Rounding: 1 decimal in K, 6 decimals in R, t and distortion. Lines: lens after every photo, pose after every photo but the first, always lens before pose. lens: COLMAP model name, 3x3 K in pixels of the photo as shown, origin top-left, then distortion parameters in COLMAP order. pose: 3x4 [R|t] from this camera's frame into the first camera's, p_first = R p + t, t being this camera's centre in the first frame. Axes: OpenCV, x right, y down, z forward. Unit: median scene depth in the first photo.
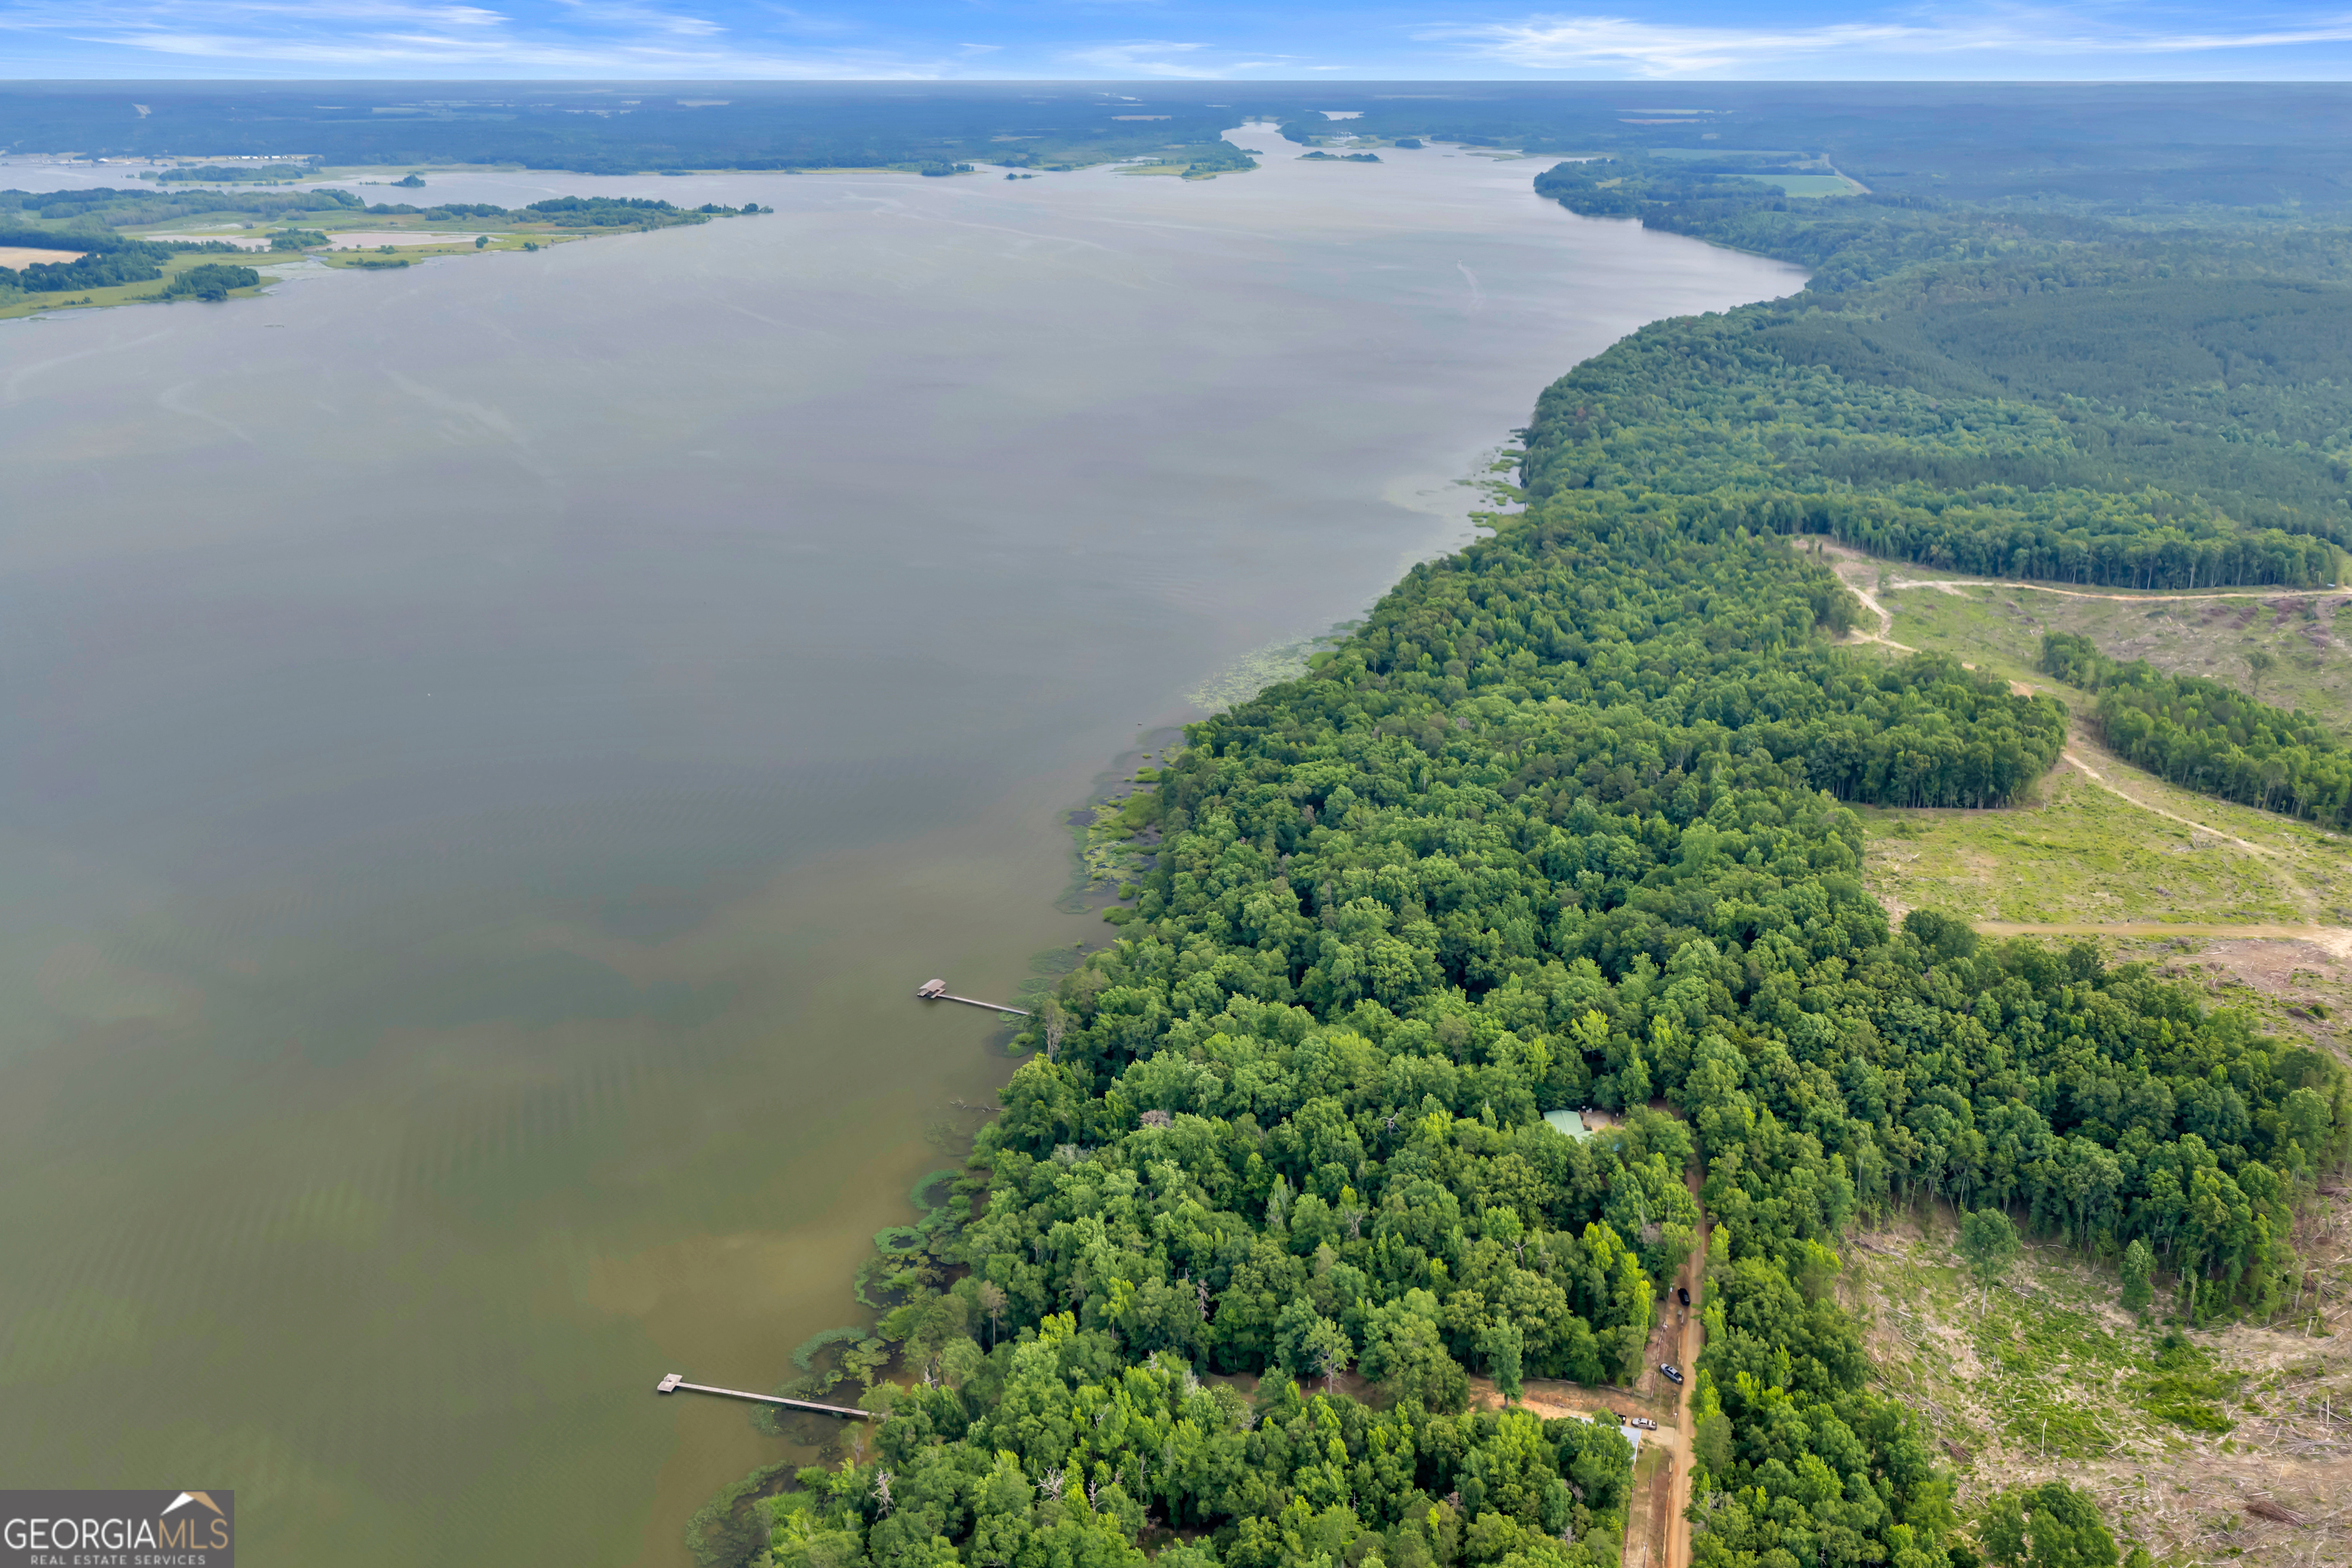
lens RADIAL K [[1943.0, 0, 1171.3], [0, 1943.0, 781.9], [0, 0, 1]] dist [0.006204, -0.010864]
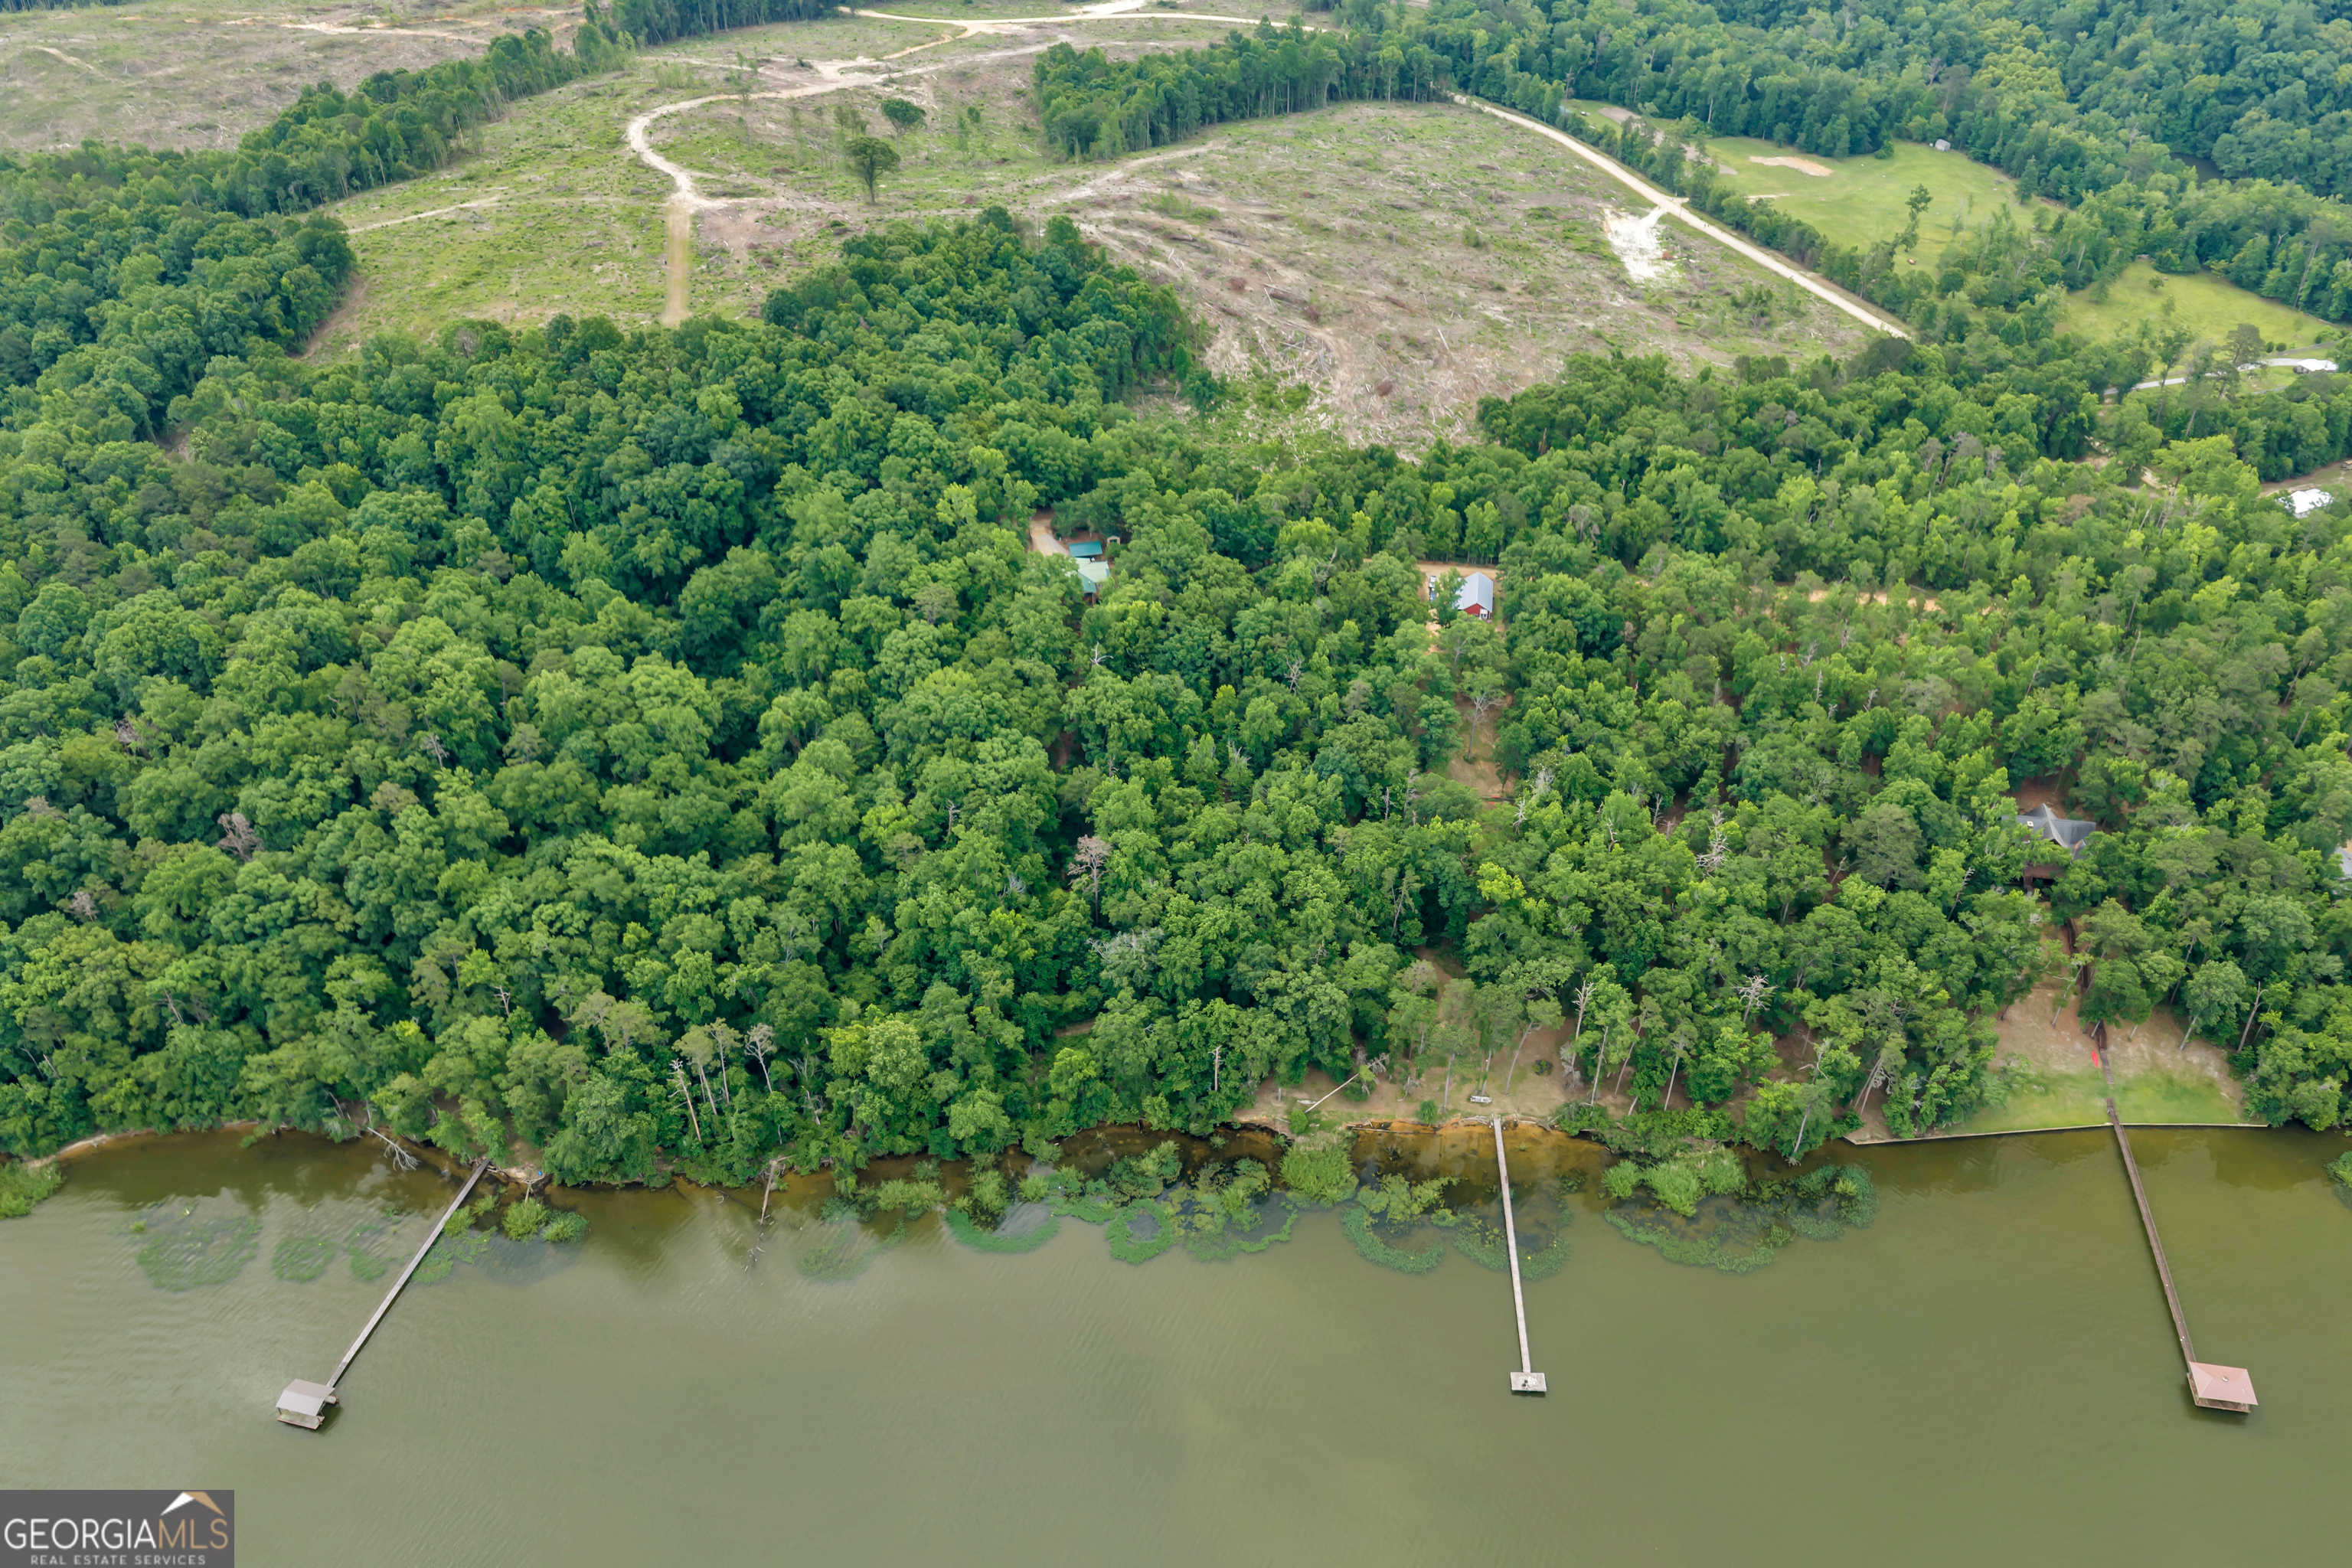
lens RADIAL K [[1936.6, 0, 1183.8], [0, 1936.6, 781.1], [0, 0, 1]] dist [0.013932, -0.021131]
pose [[-0.198129, -0.589271, 0.783265, -0.317836], [0.344246, 0.706368, 0.618497, -0.164752], [-0.917736, 0.392178, 0.062902, 0.465946]]
